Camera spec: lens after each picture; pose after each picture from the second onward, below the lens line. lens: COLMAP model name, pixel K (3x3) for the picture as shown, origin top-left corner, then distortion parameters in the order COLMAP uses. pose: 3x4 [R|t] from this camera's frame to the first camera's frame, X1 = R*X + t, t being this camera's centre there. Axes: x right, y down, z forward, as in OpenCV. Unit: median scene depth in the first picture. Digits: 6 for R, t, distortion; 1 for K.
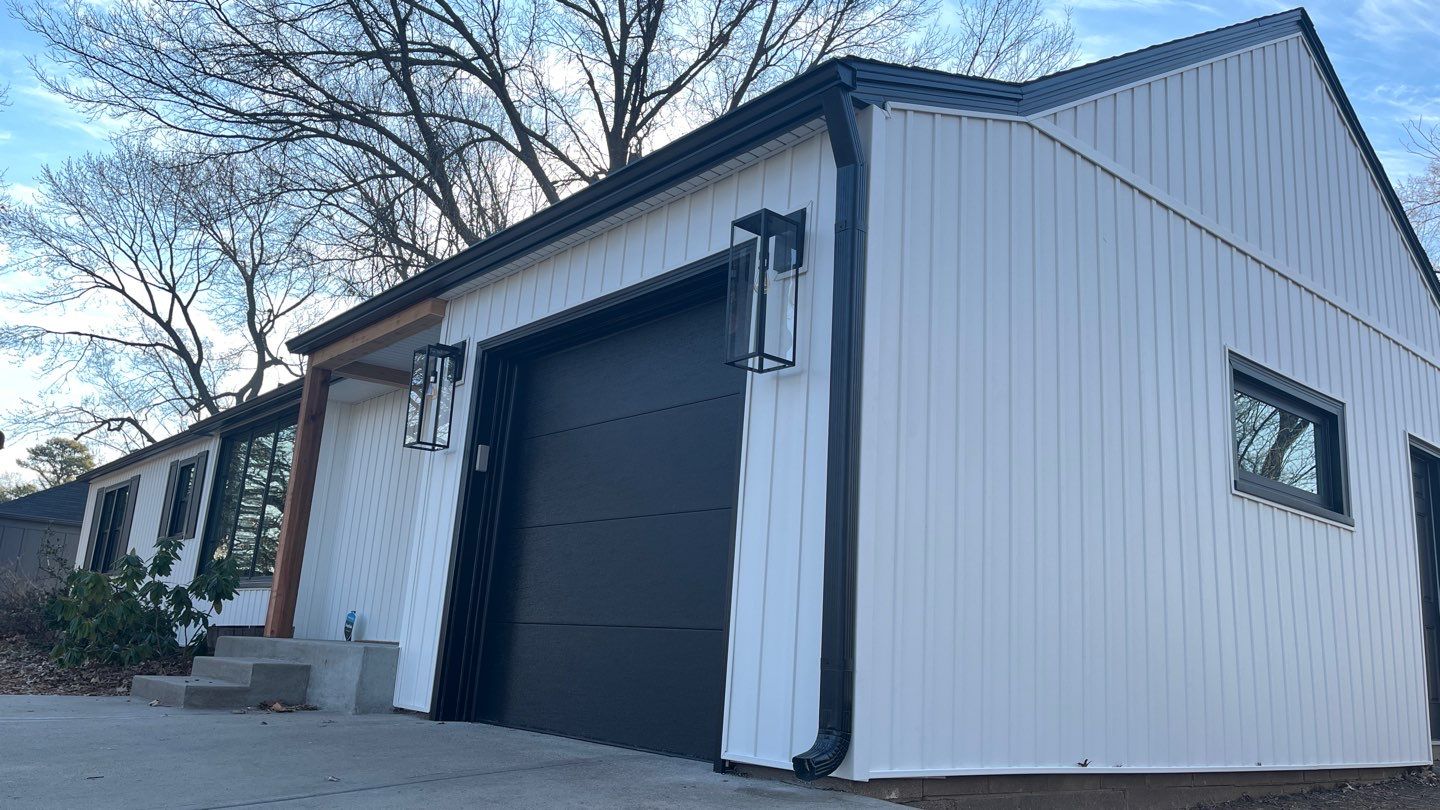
lens RADIAL K [[1091.8, 0, 725.0], [0, 1091.8, 434.1], [0, 0, 1]] dist [0.085787, -0.130091]
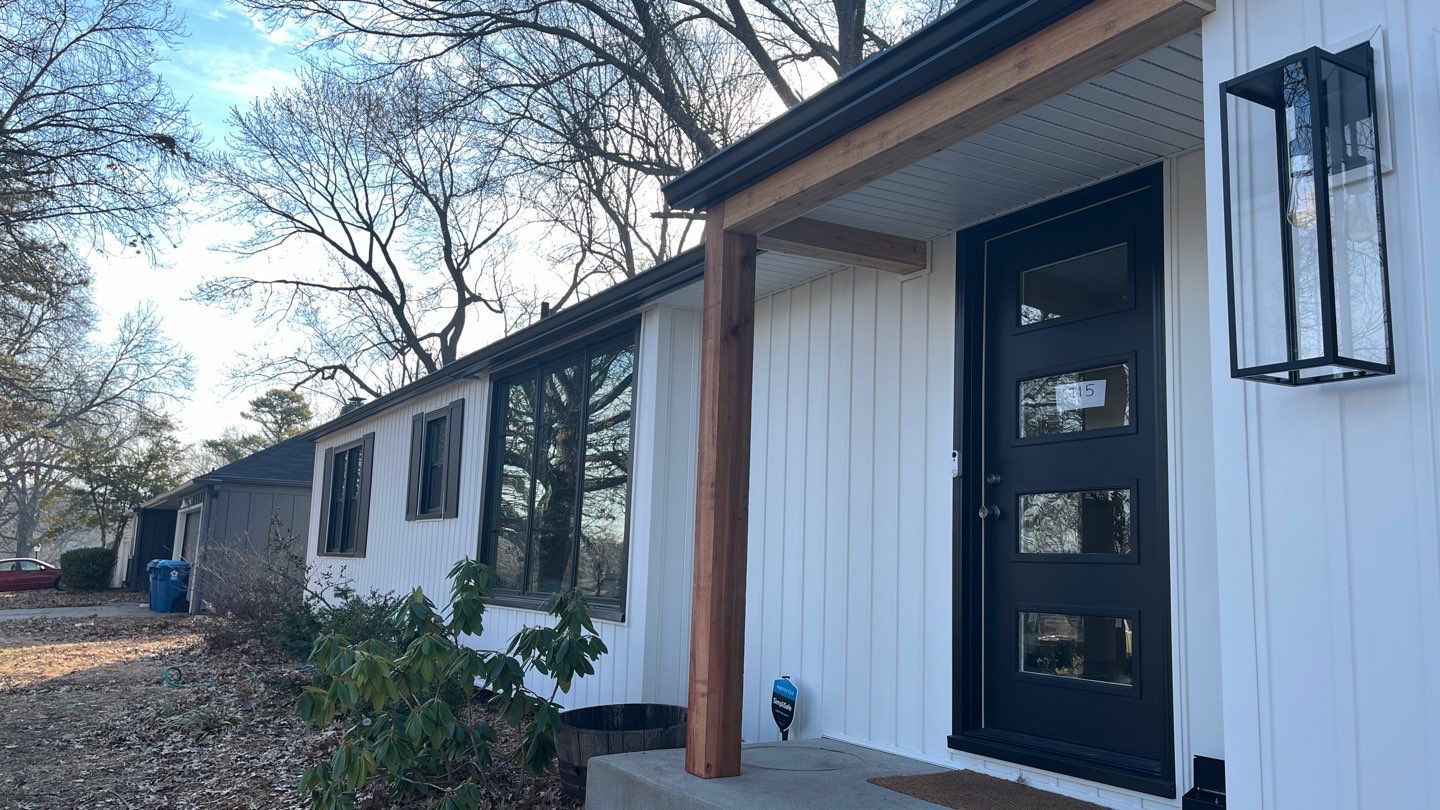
lens RADIAL K [[1056.1, 0, 707.4], [0, 1056.1, 463.0], [0, 0, 1]] dist [0.030211, -0.054322]
pose [[0.986180, -0.043370, -0.159901, -0.072198], [0.059490, 0.993461, 0.097450, -0.000652], [0.154629, -0.105615, 0.982311, 0.120310]]
